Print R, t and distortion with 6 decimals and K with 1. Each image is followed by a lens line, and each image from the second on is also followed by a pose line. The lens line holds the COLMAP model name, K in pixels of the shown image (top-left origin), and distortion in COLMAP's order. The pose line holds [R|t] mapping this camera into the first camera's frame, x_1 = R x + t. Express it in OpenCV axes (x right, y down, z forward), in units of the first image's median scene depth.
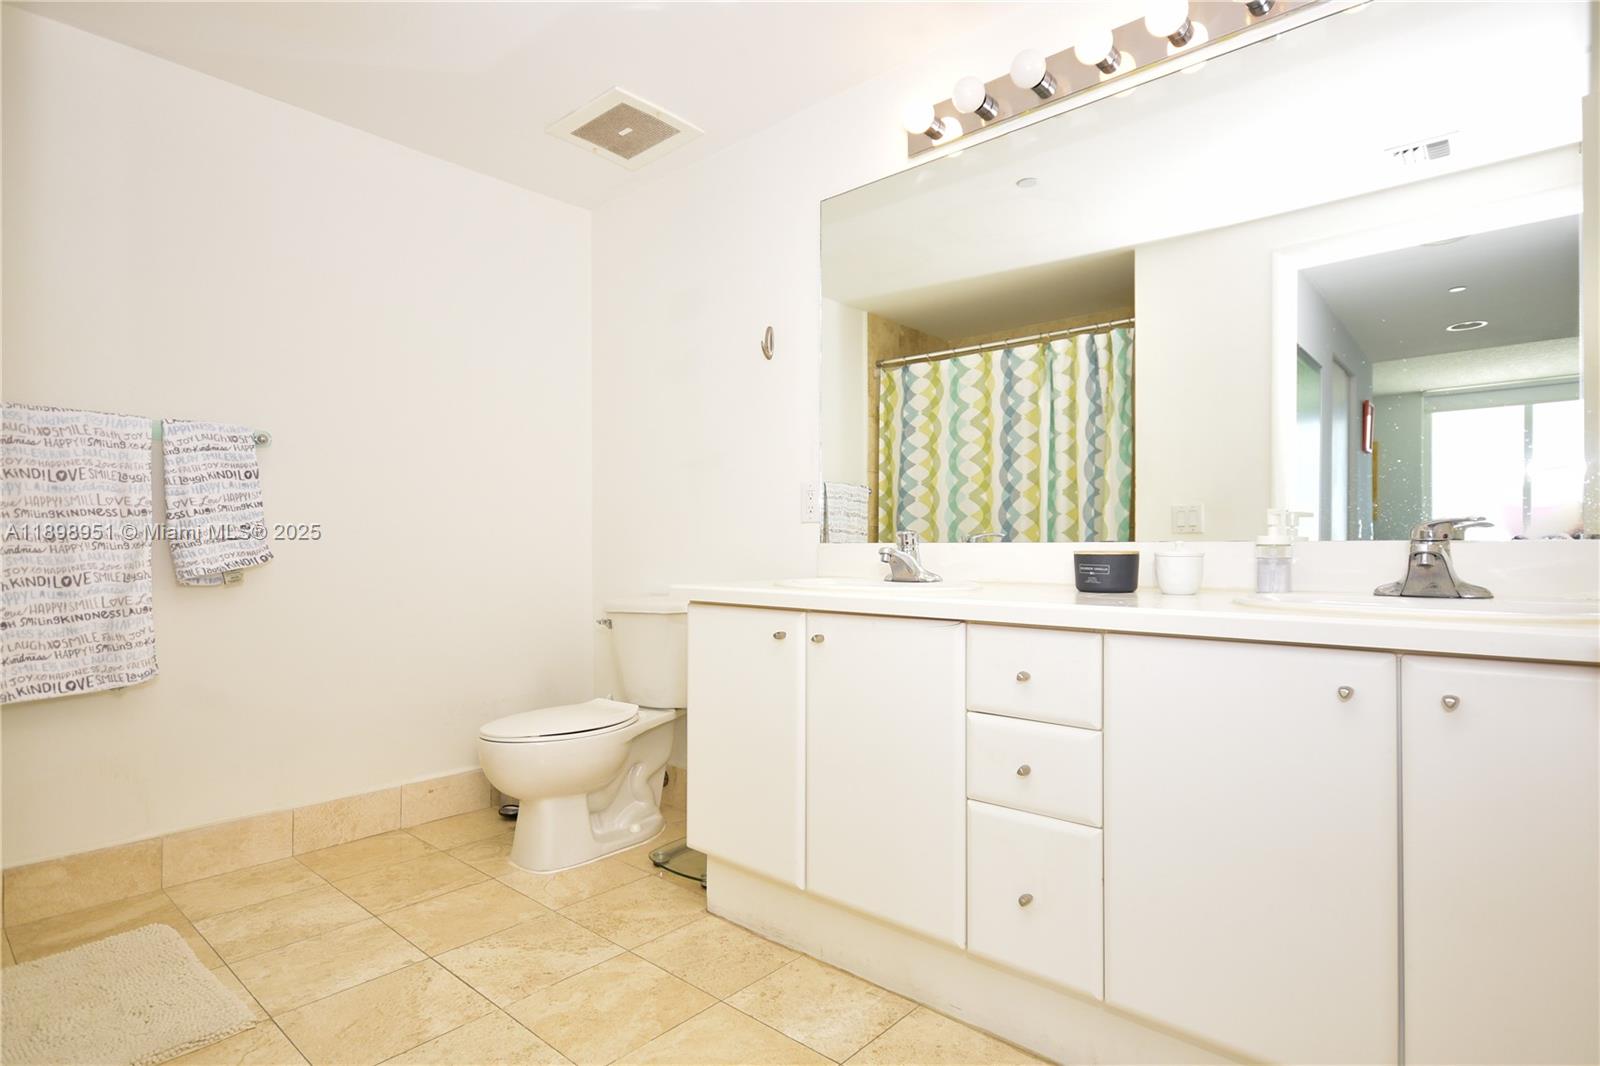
lens RADIAL K [[822.3, 0, 800.0], [0, 822.3, 533.0], [0, 0, 1]] dist [0.001484, 0.000447]
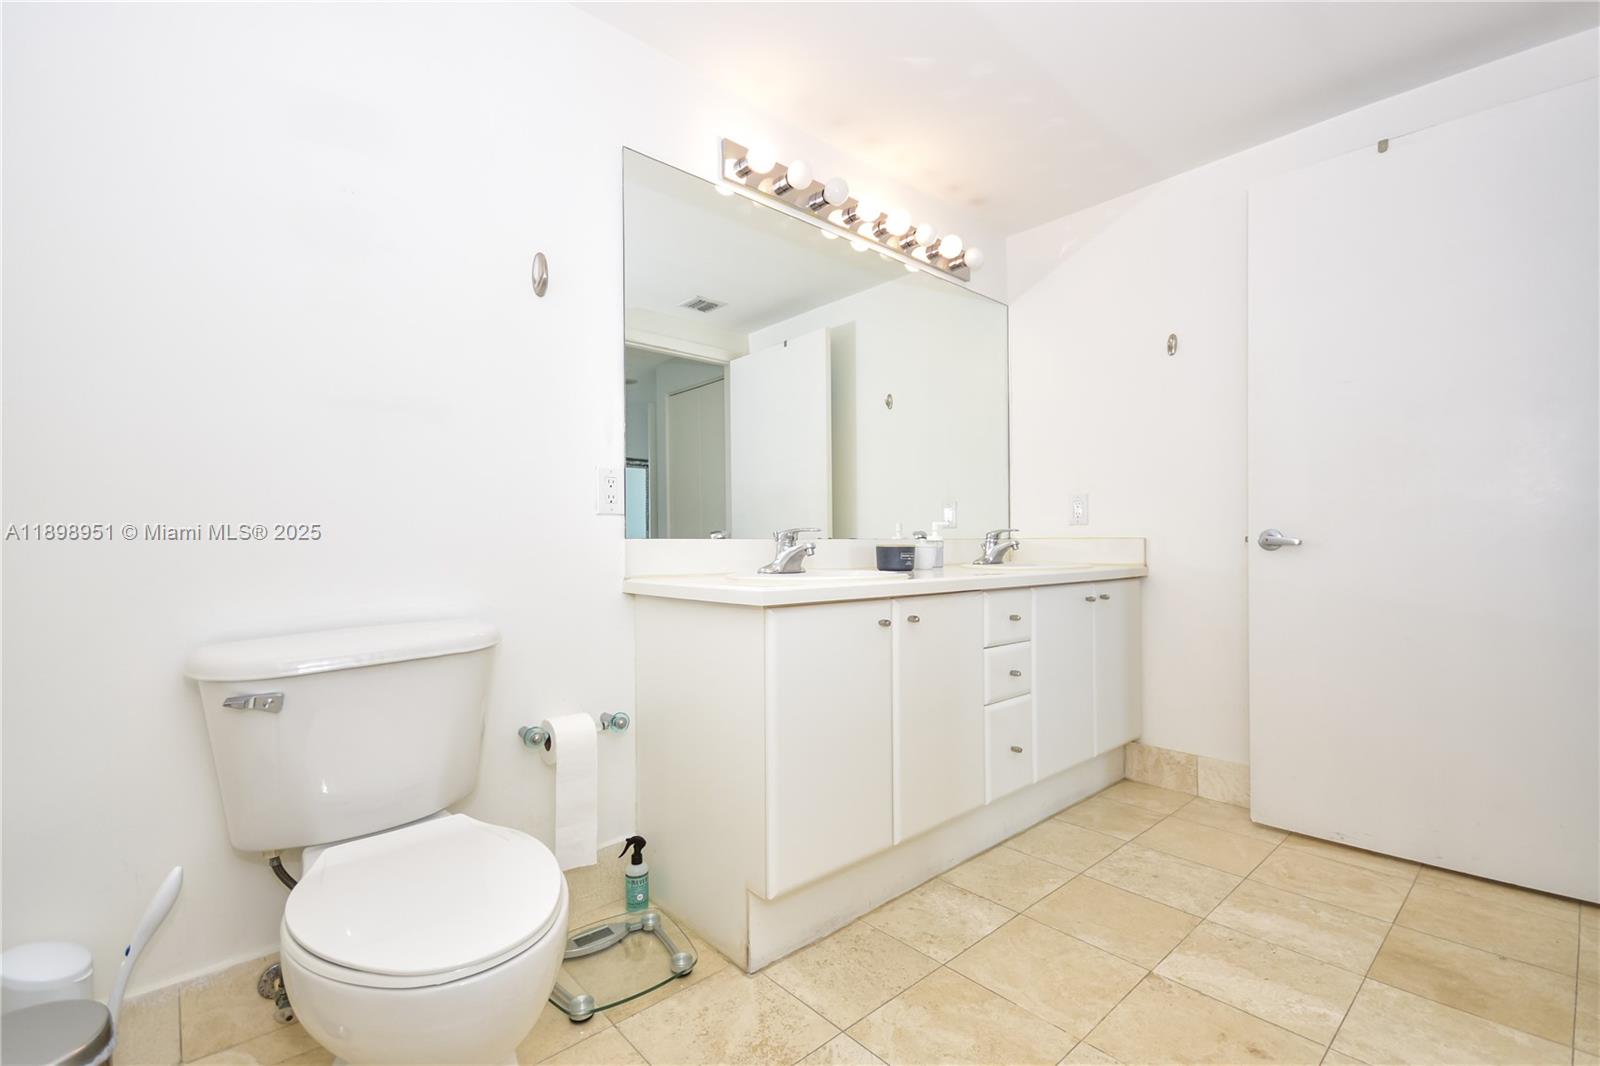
lens RADIAL K [[702.5, 0, 799.4], [0, 702.5, 542.2], [0, 0, 1]] dist [0.008280, -0.000013]
pose [[0.114595, 0.003230, 0.993407, -0.978382], [-0.007922, 0.999966, -0.002338, 0.022186], [-0.993381, -0.007602, 0.114617, 1.032473]]
